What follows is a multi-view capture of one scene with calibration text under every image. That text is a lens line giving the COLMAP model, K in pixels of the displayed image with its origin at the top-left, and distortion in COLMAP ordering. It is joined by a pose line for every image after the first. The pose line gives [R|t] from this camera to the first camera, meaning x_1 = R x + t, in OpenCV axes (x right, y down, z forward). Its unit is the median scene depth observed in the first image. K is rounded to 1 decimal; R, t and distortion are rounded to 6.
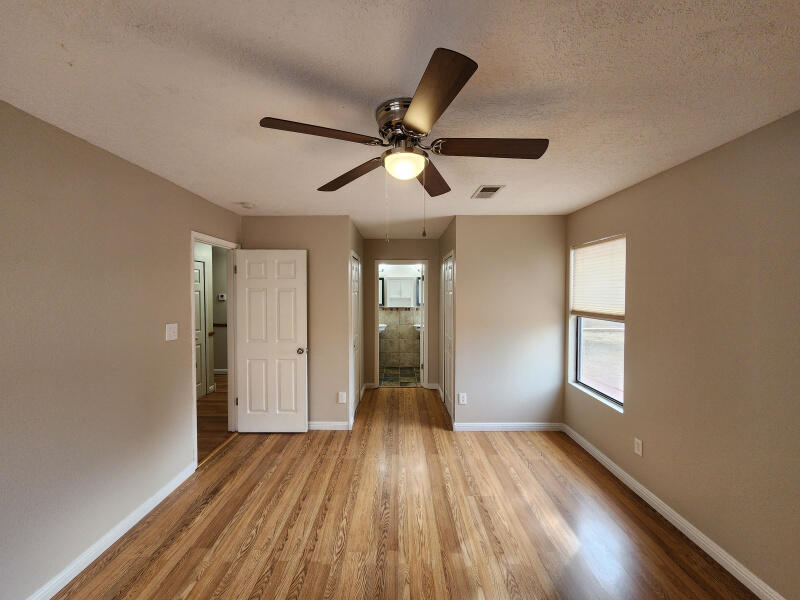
lens RADIAL K [[328.9, 0, 394.3], [0, 328.9, 300.1], [0, 0, 1]] dist [-0.002448, 0.001280]
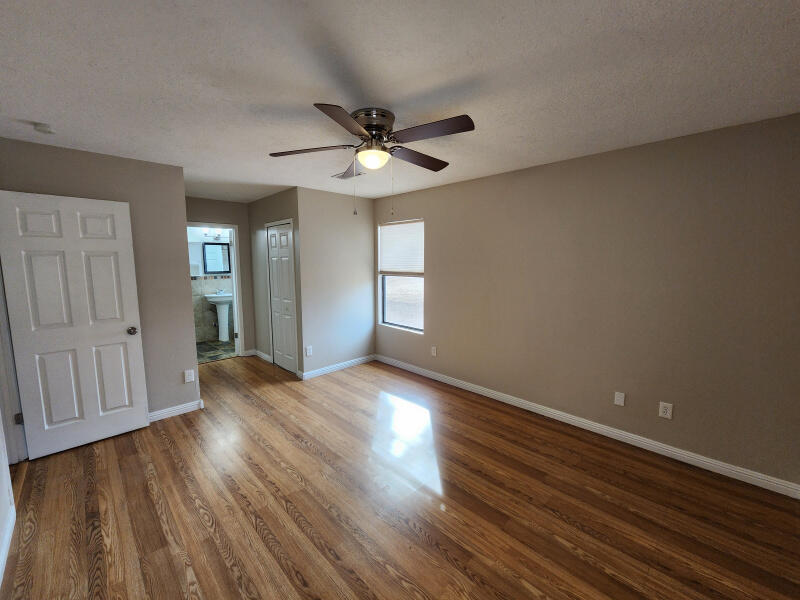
lens RADIAL K [[328.9, 0, 393.2], [0, 328.9, 297.2], [0, 0, 1]] dist [-0.002448, 0.001280]
pose [[0.711614, -0.081757, 0.697797, -0.426328], [0.019809, 0.995146, 0.096395, 0.008851], [-0.702291, -0.054773, 0.709780, -0.014459]]
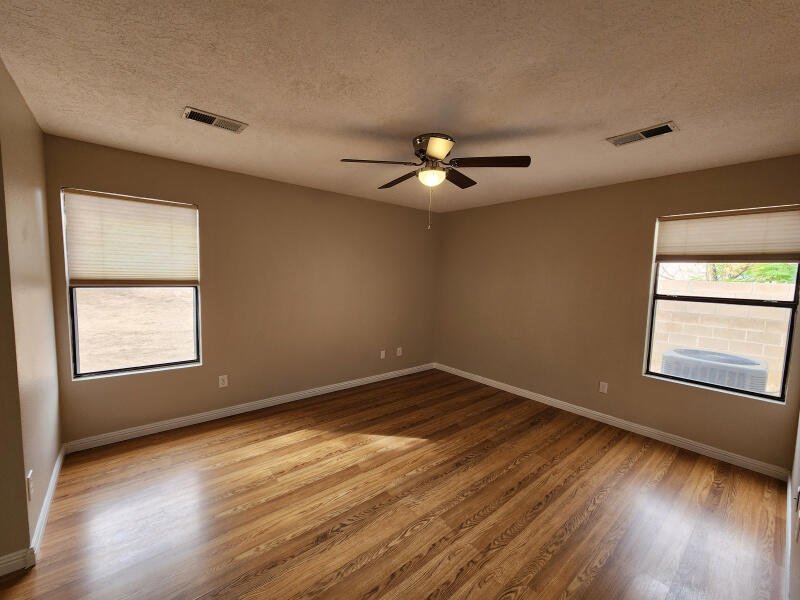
lens RADIAL K [[328.9, 0, 387.5], [0, 328.9, 302.4], [0, 0, 1]] dist [-0.002448, 0.001280]
pose [[-0.637920, -0.087343, 0.765133, -0.492738], [-0.009235, 0.994344, 0.105808, -0.001985], [-0.770047, 0.060431, -0.635118, 1.030679]]
